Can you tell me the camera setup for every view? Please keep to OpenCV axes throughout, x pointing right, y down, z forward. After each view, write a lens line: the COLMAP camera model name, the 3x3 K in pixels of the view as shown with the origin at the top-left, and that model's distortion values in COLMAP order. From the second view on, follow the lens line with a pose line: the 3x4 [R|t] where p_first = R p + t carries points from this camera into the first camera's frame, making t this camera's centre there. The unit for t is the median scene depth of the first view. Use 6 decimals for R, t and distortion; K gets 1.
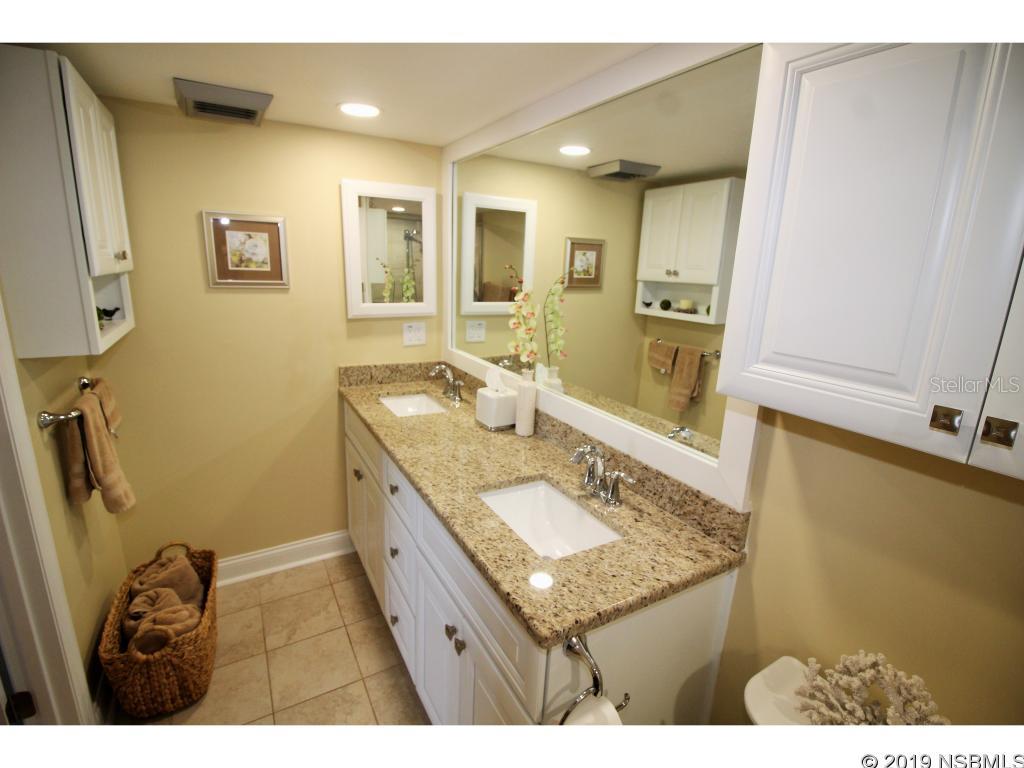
lens RADIAL K [[475.1, 0, 512.0], [0, 475.1, 384.0], [0, 0, 1]] dist [-0.003411, -0.010951]
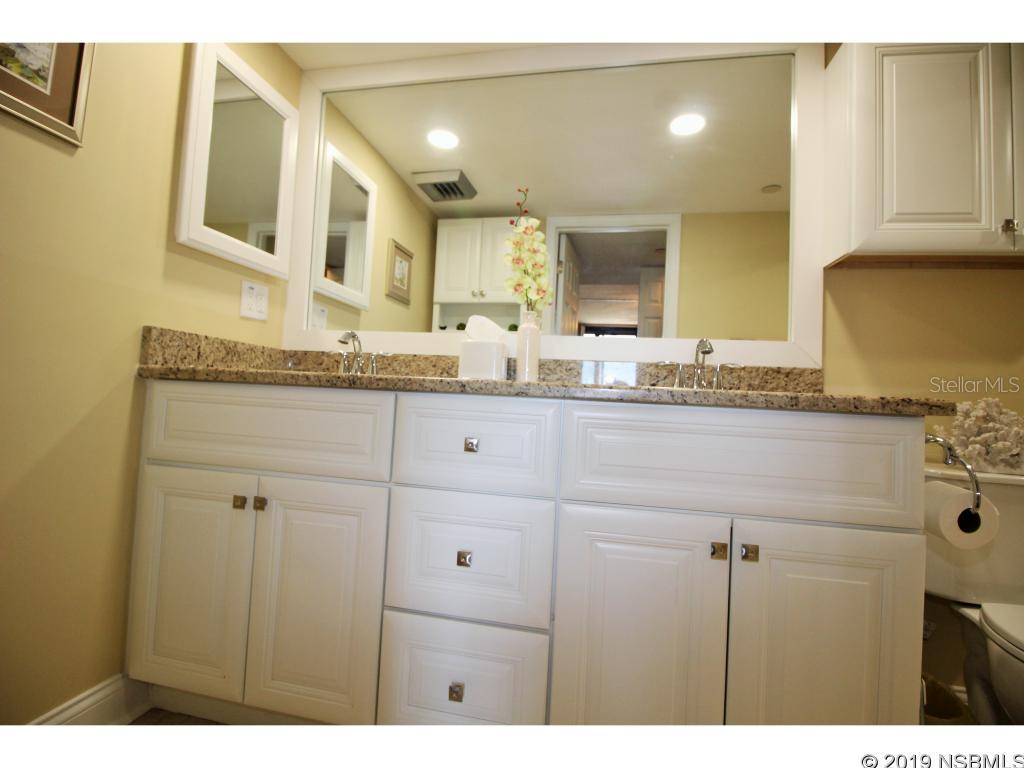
lens RADIAL K [[475.1, 0, 512.0], [0, 475.1, 384.0], [0, 0, 1]] dist [-0.003411, -0.010951]
pose [[0.660453, 0.017285, 0.750669, -0.476320], [0.162309, 0.972812, -0.165203, 0.176365], [-0.733115, 0.230948, 0.639691, 0.363550]]
